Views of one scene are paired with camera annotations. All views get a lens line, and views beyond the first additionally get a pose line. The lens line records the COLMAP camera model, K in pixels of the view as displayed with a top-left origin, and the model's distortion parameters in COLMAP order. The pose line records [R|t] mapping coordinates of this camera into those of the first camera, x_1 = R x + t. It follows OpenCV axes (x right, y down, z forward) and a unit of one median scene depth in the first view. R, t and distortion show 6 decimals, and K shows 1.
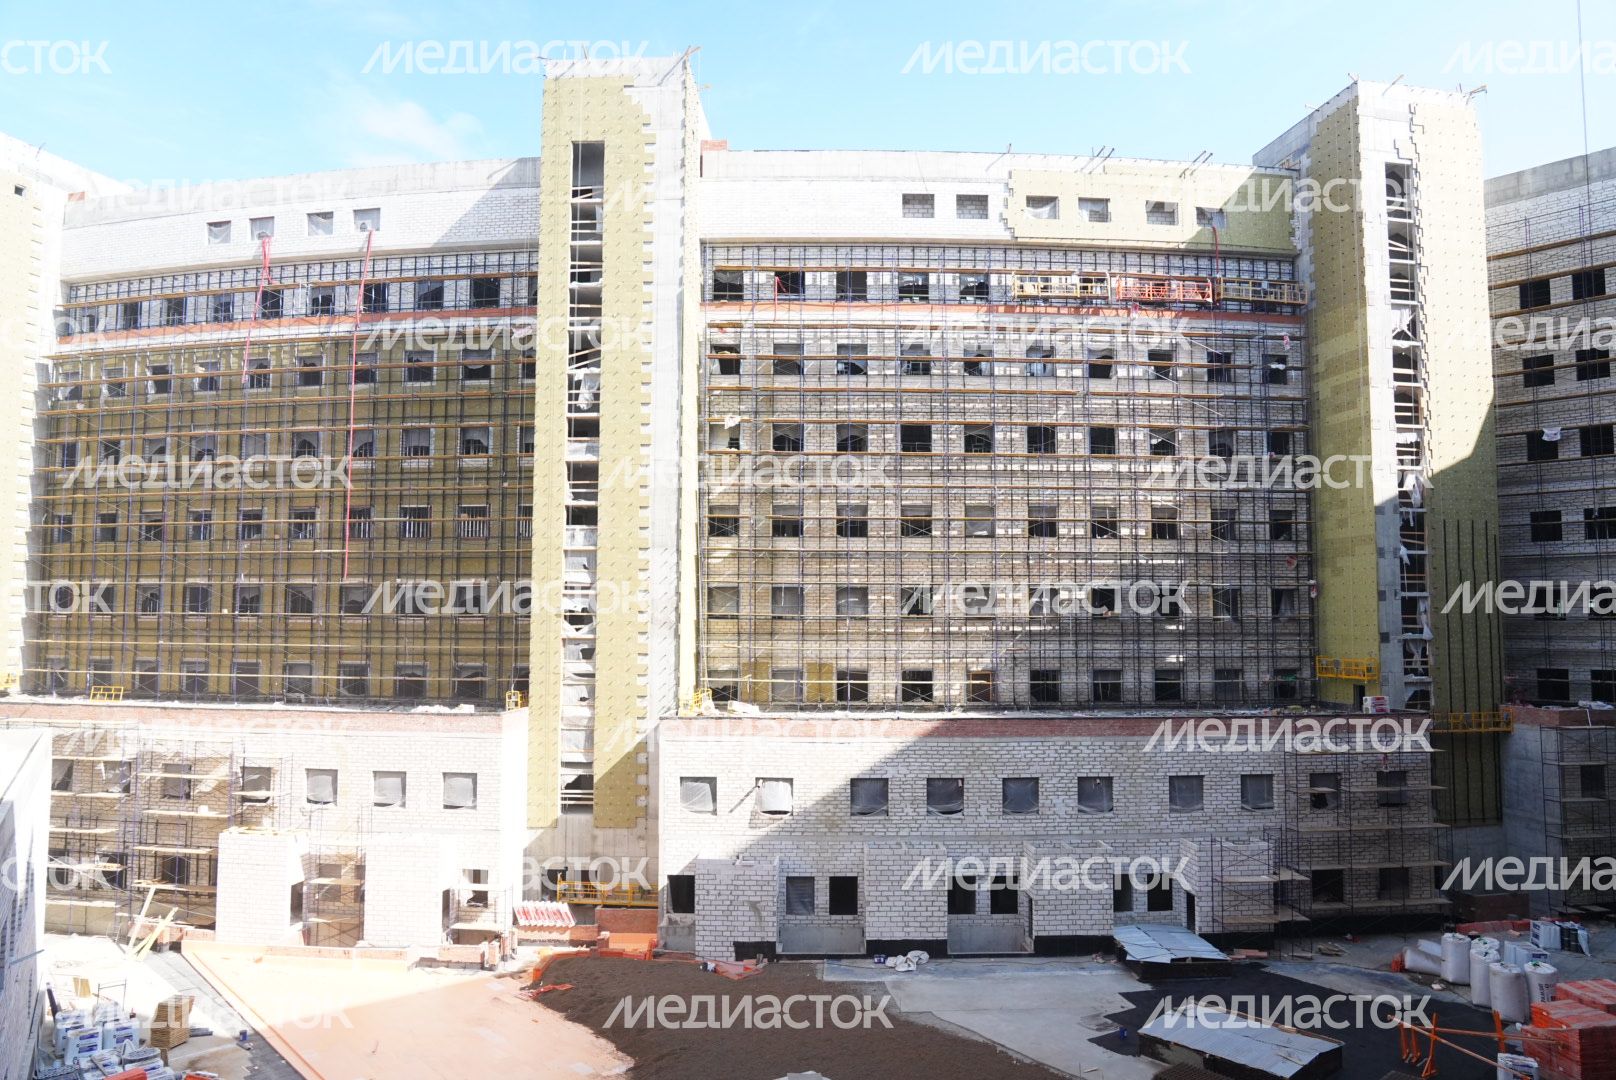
lens RADIAL K [[1106.1, 0, 811.5], [0, 1106.1, 538.8], [0, 0, 1]] dist [-0.039540, 0.029053]
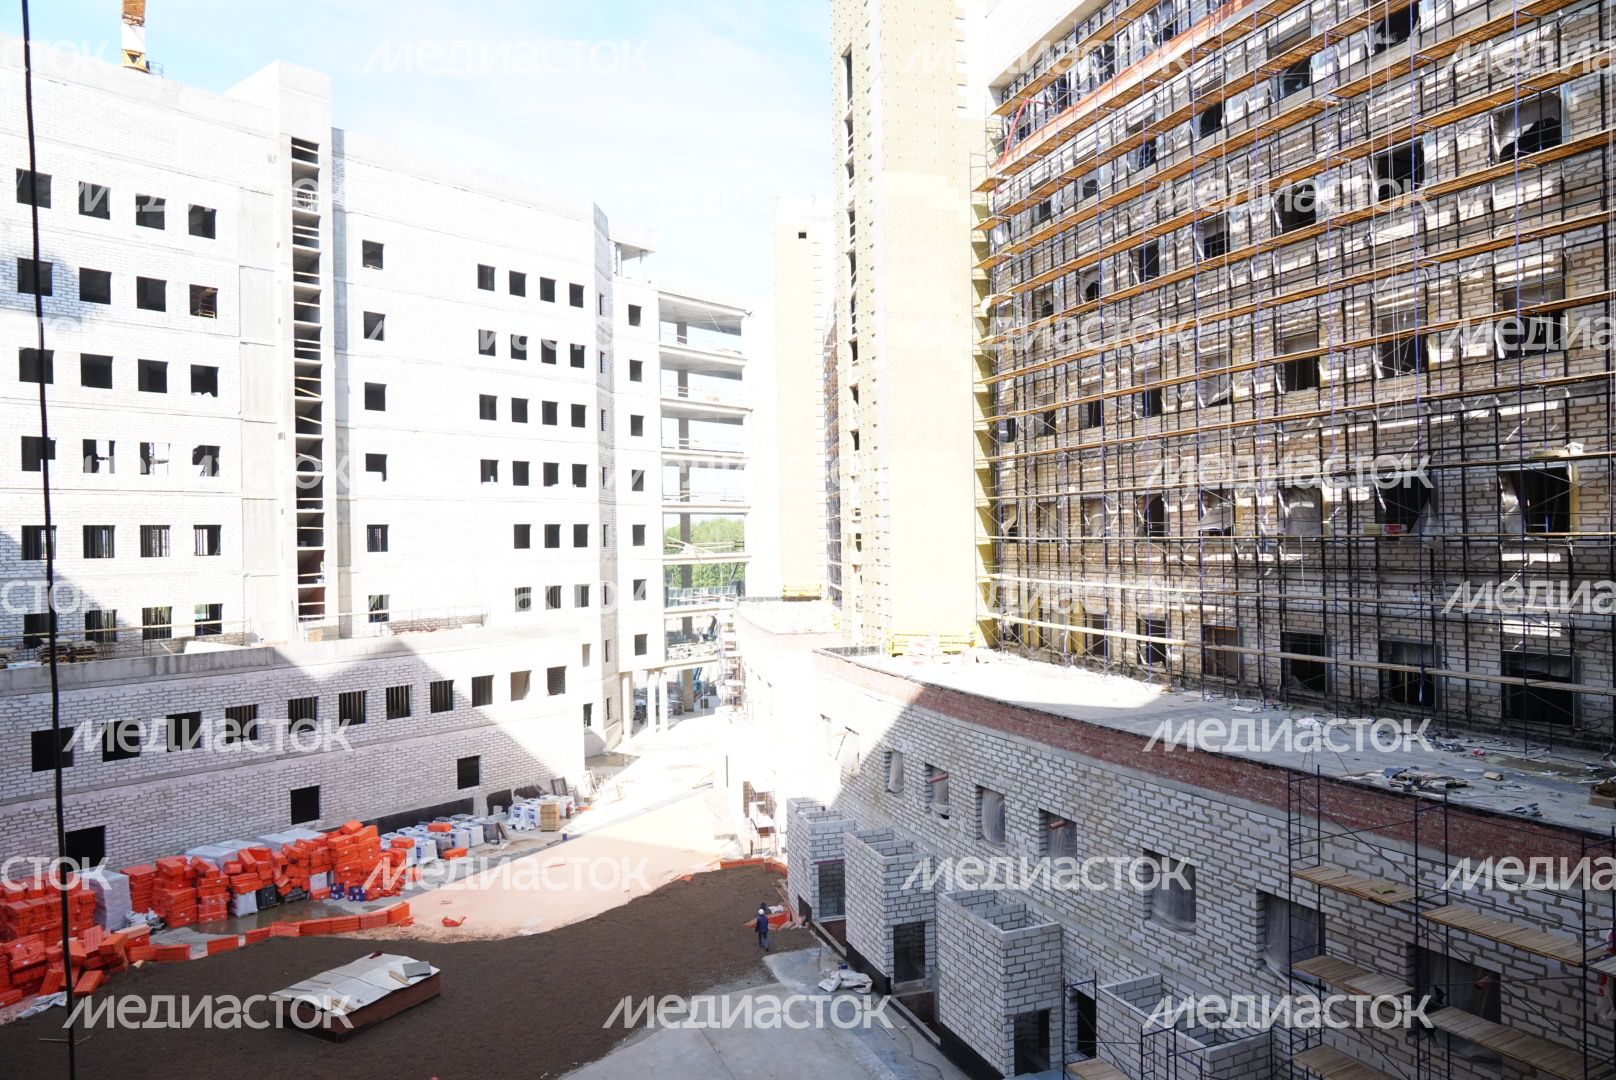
lens RADIAL K [[1104.1, 0, 810.7], [0, 1104.1, 543.8], [0, 0, 1]] dist [-0.037585, 0.025339]
pose [[0.313643, -0.004450, -0.949531, 0.650500], [0.078469, 0.996690, 0.021248, 0.043718], [0.946293, -0.081173, 0.312954, 0.599594]]
